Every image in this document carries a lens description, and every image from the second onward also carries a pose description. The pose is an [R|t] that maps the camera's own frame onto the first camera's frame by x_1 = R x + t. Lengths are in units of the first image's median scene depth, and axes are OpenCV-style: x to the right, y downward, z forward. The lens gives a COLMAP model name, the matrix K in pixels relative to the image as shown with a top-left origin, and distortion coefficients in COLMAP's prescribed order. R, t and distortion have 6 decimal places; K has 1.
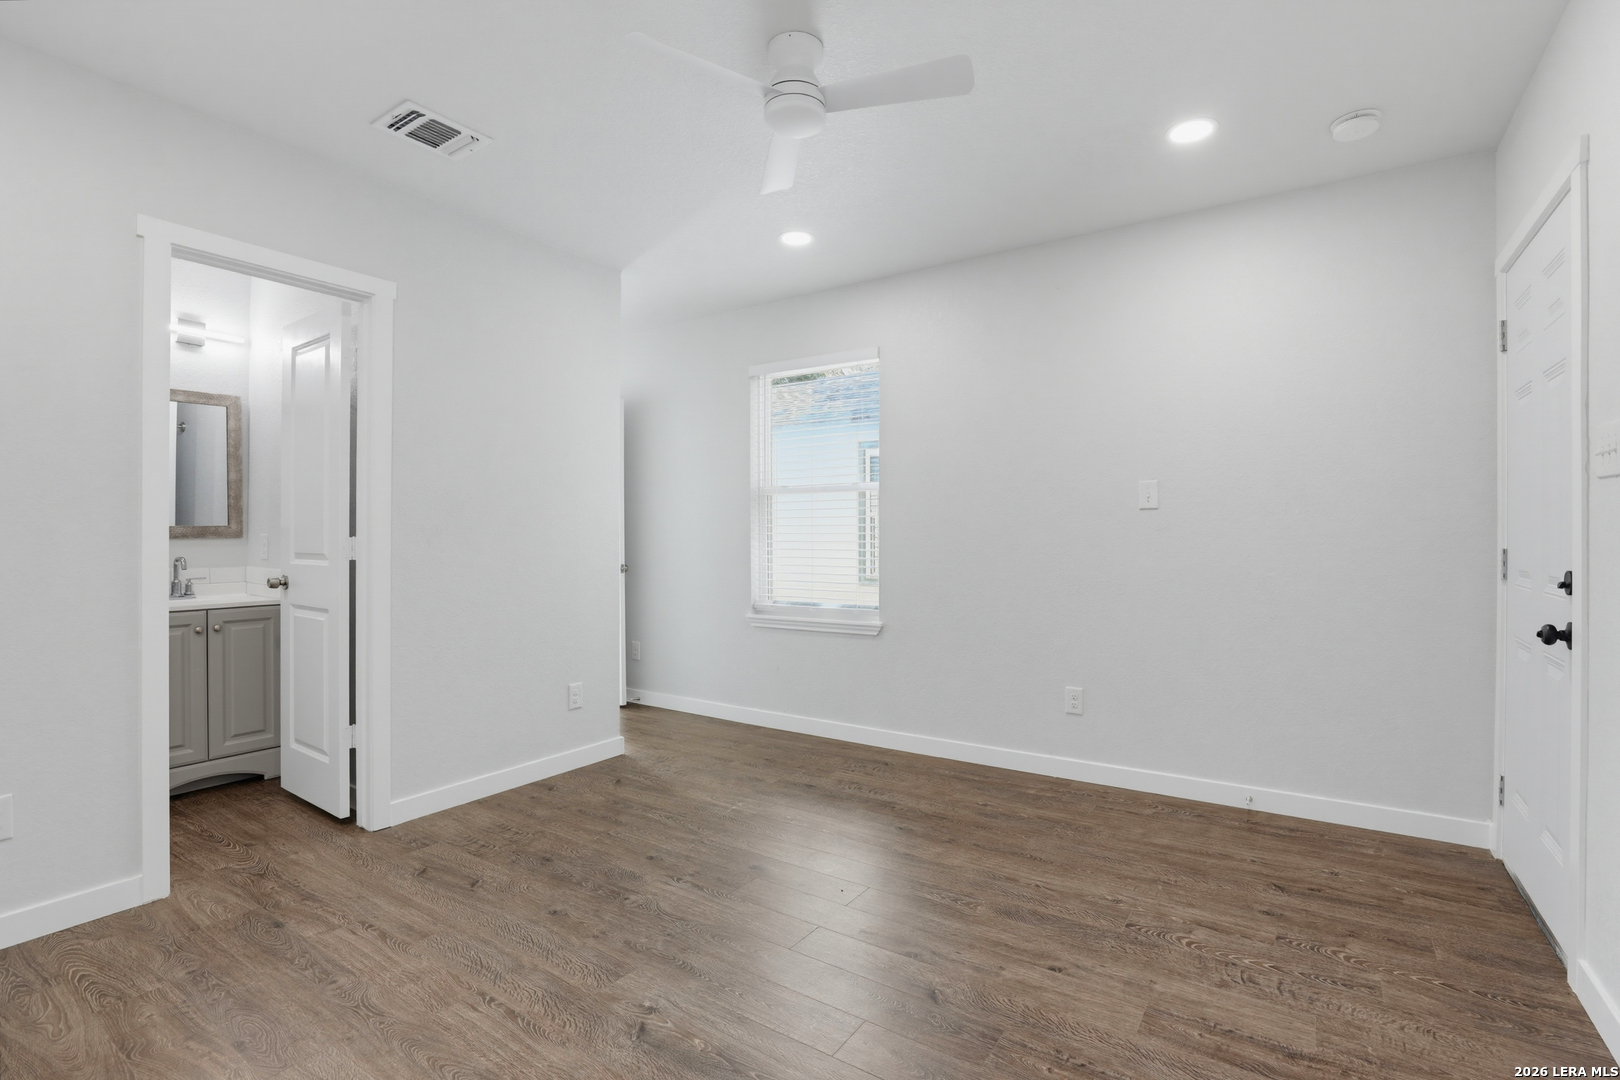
lens RADIAL K [[753.2, 0, 833.3], [0, 753.2, 528.8], [0, 0, 1]] dist [-0.041718, 0.011308]
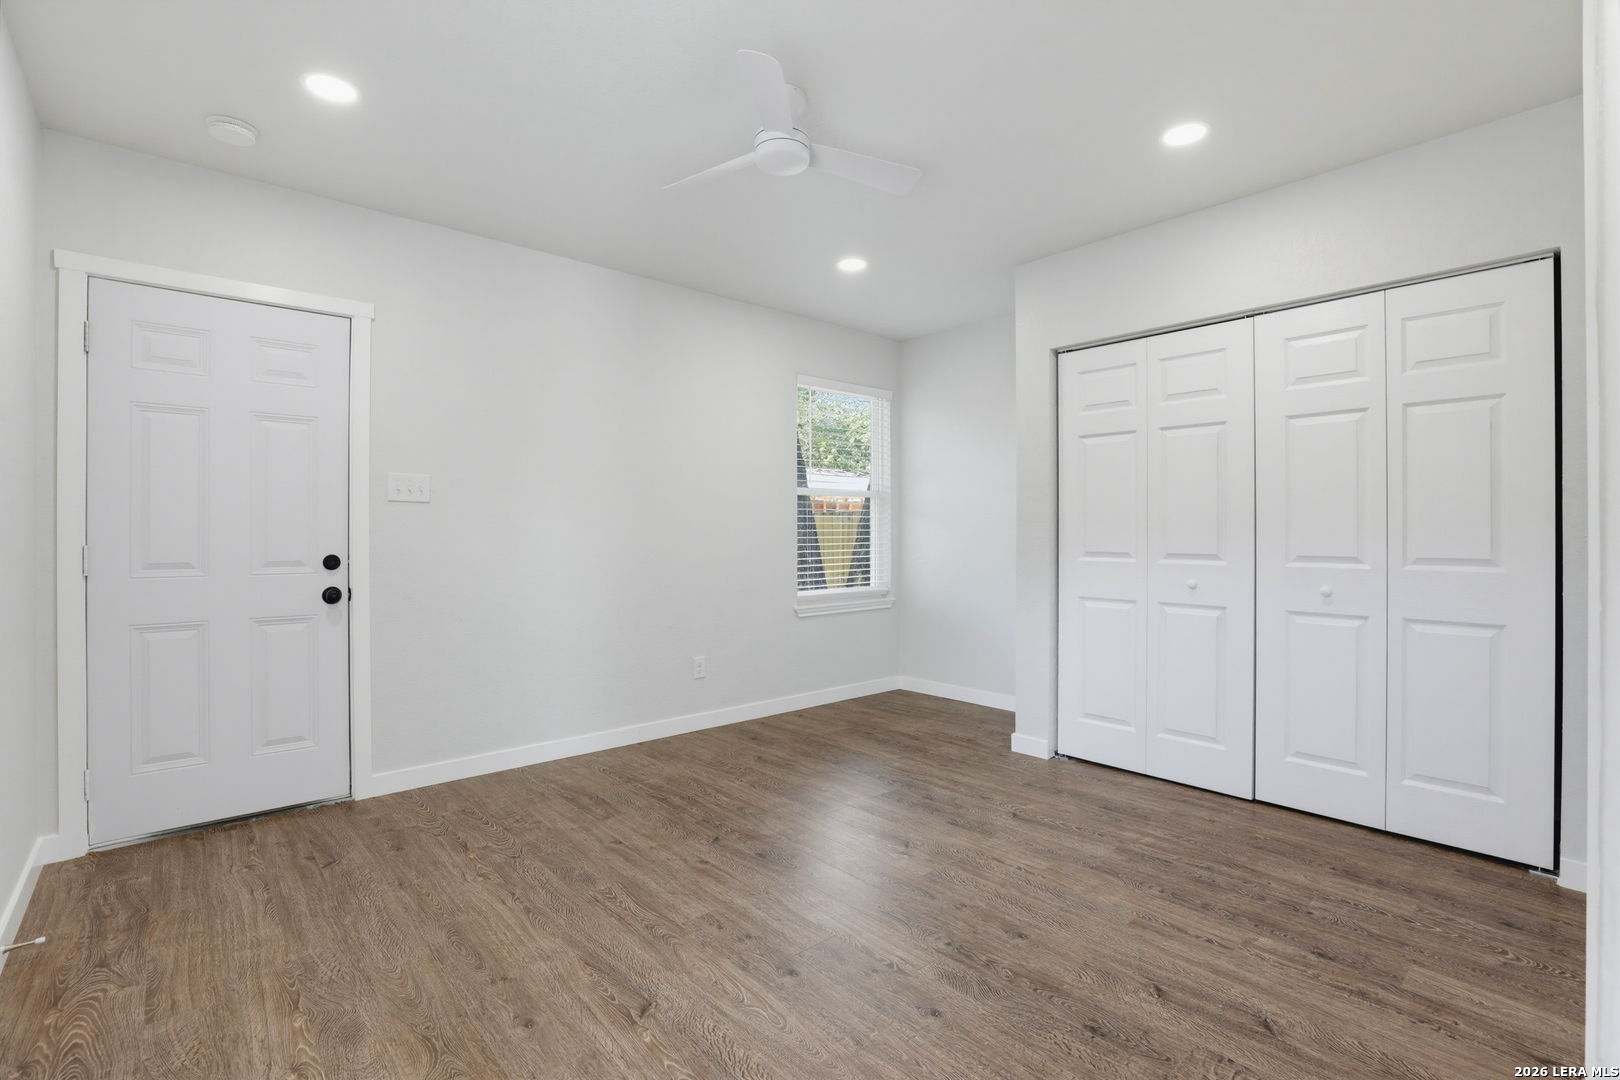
lens RADIAL K [[746.3, 0, 823.3], [0, 746.3, 535.1], [0, 0, 1]] dist [-0.042493, 0.013382]
pose [[-0.967544, 0.000791, 0.252703, -0.335184], [-0.000355, 0.999990, -0.004490, 0.017405], [-0.252704, -0.004434, -0.967534, 1.772448]]
